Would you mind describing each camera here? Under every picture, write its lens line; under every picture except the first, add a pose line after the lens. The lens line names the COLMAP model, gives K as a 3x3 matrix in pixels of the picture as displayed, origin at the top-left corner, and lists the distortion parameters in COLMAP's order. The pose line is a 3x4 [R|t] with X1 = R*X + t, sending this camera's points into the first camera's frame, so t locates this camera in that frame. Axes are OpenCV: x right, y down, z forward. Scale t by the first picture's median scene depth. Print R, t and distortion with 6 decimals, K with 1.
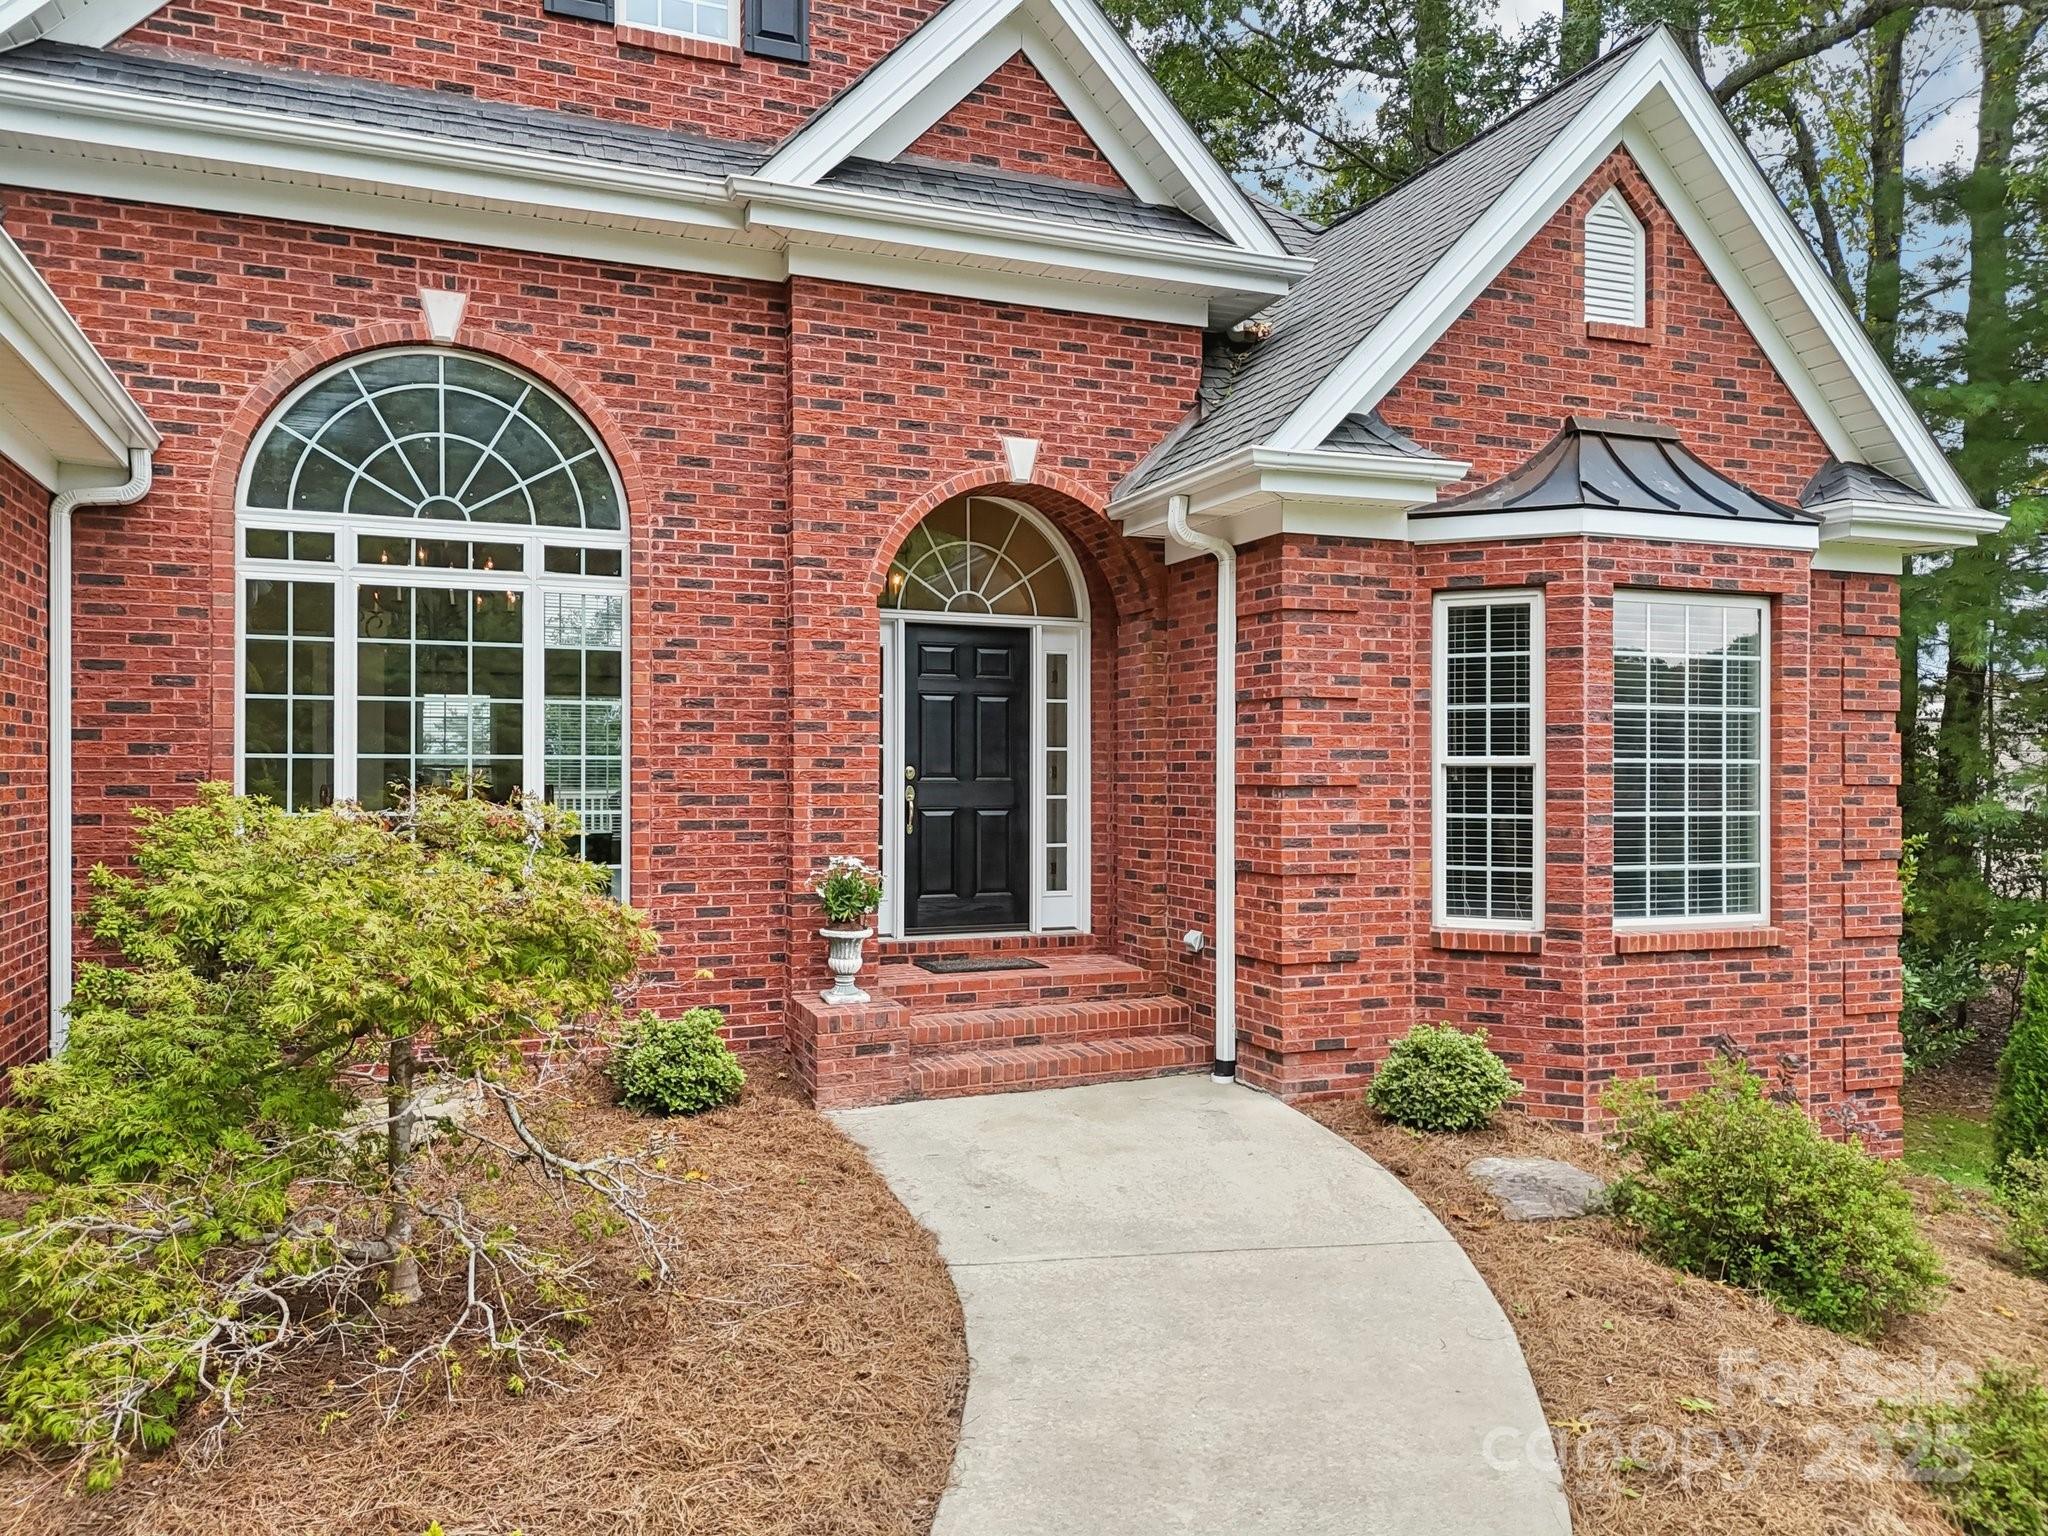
lens RADIAL K [[1474.2, 0, 1024.0], [0, 1474.2, 768.0], [0, 0, 1]] dist [0.091739, -0.113509]
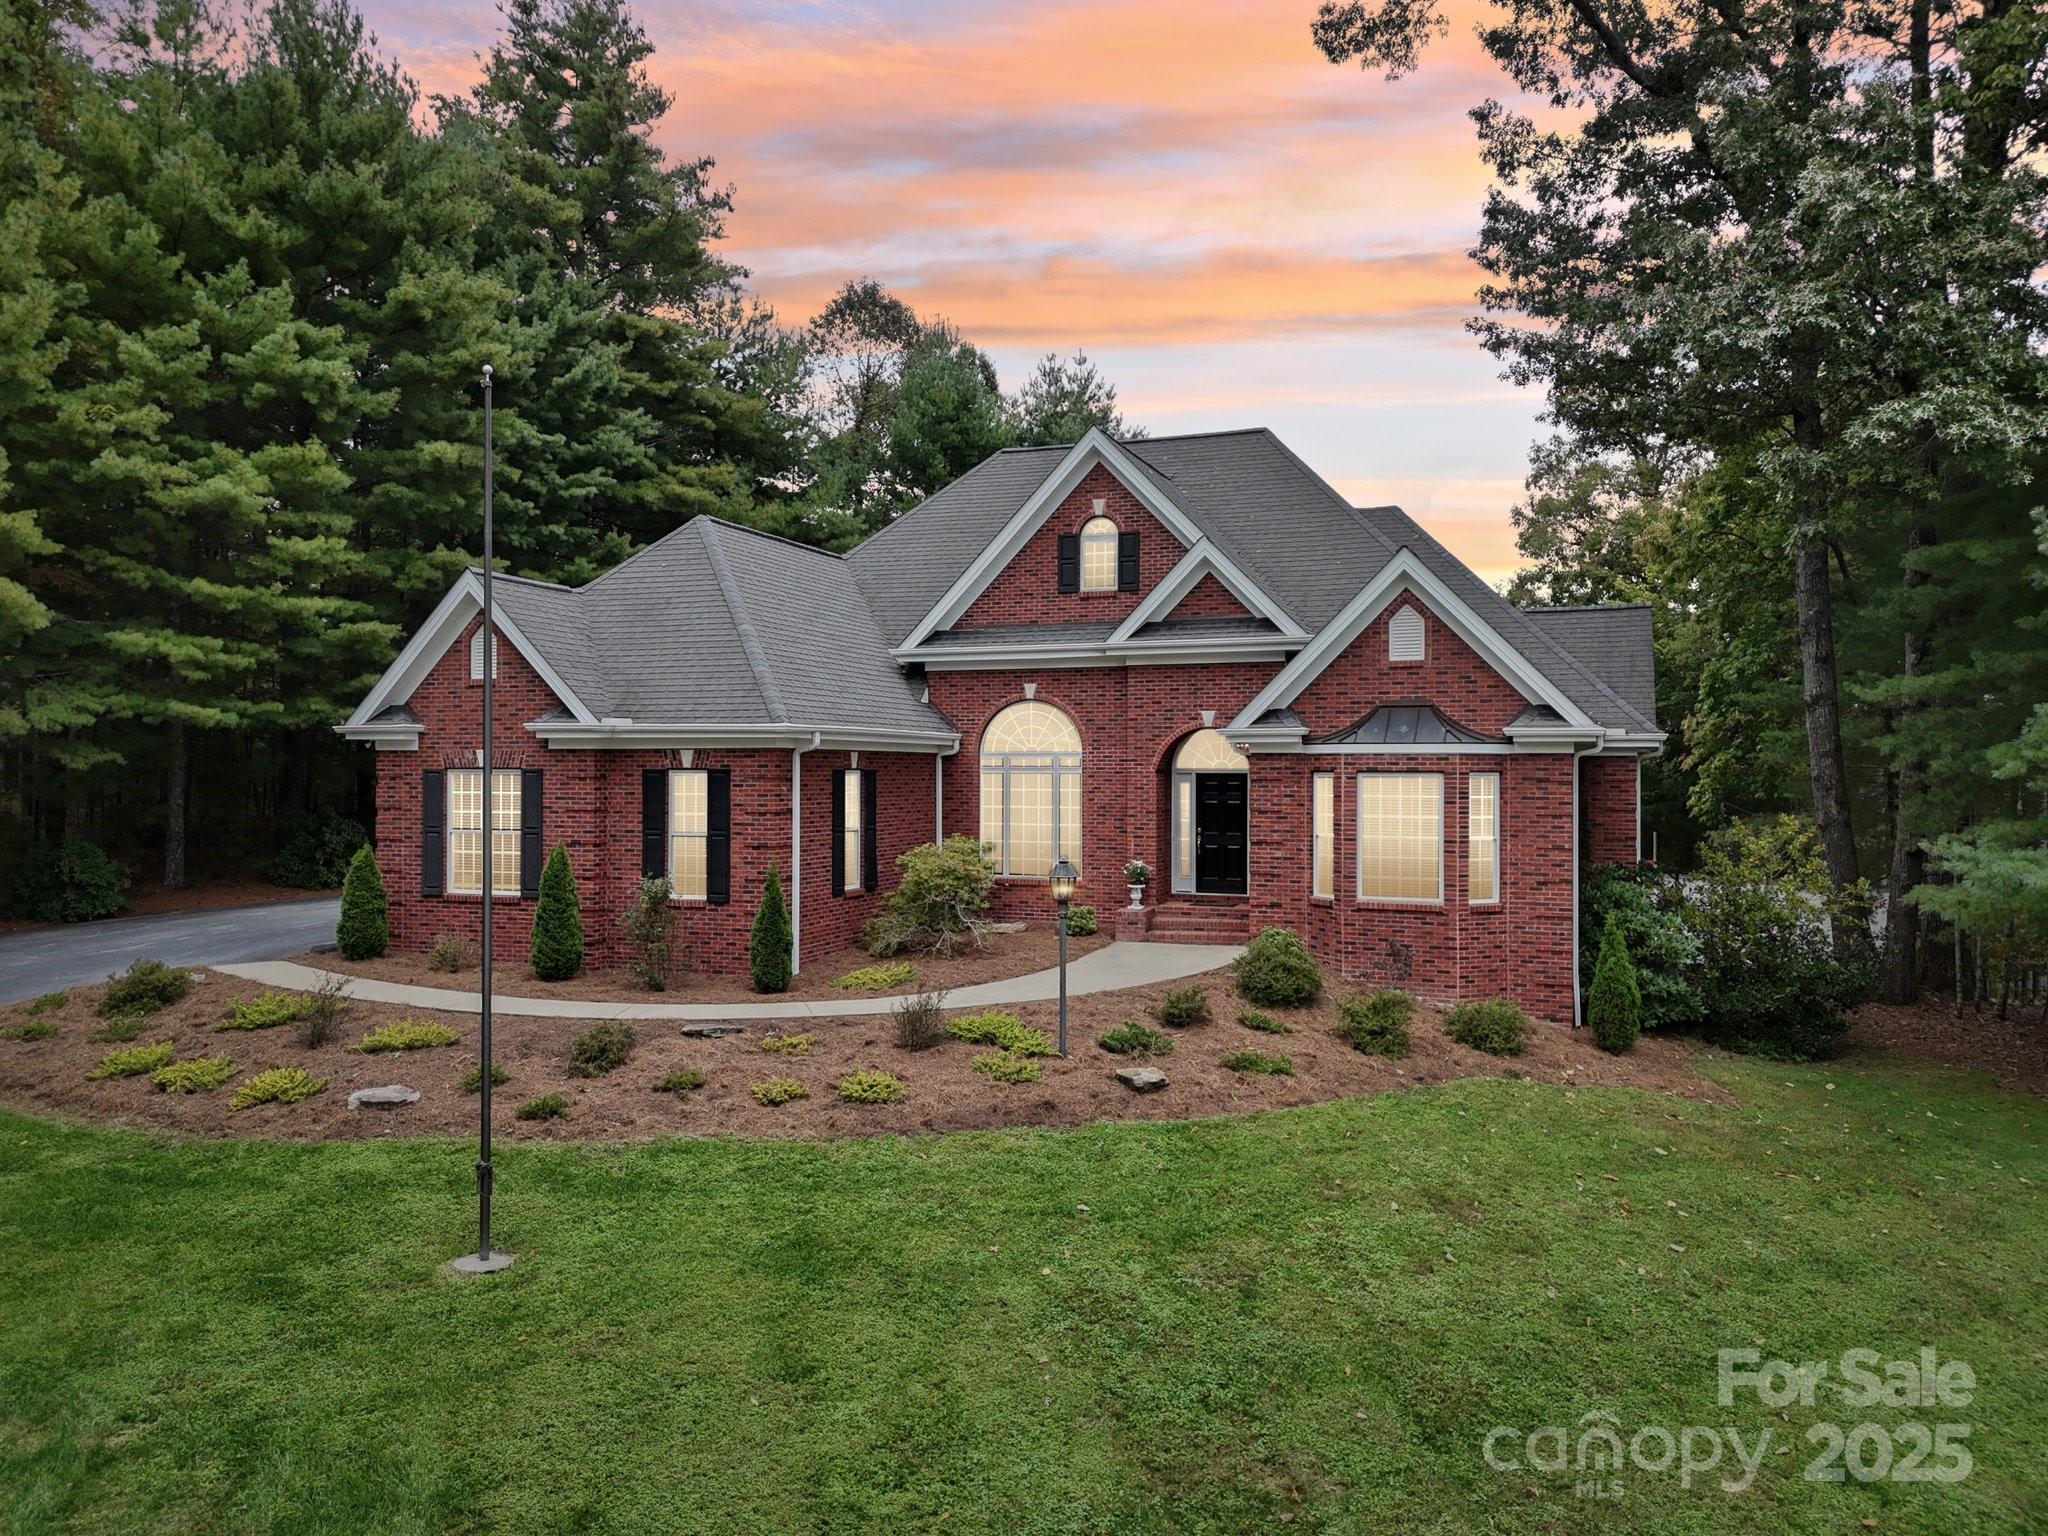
lens RADIAL K [[1580.4, 0, 1024.0], [0, 1580.4, 768.0], [0, 0, 1]] dist [0.046044, -0.003999]
pose [[0.731363, 0.001497, -0.681986, 1.847616], [0.001118, 0.999994, 0.003395, -0.135333], [0.681987, -0.003245, 0.731357, -1.455426]]
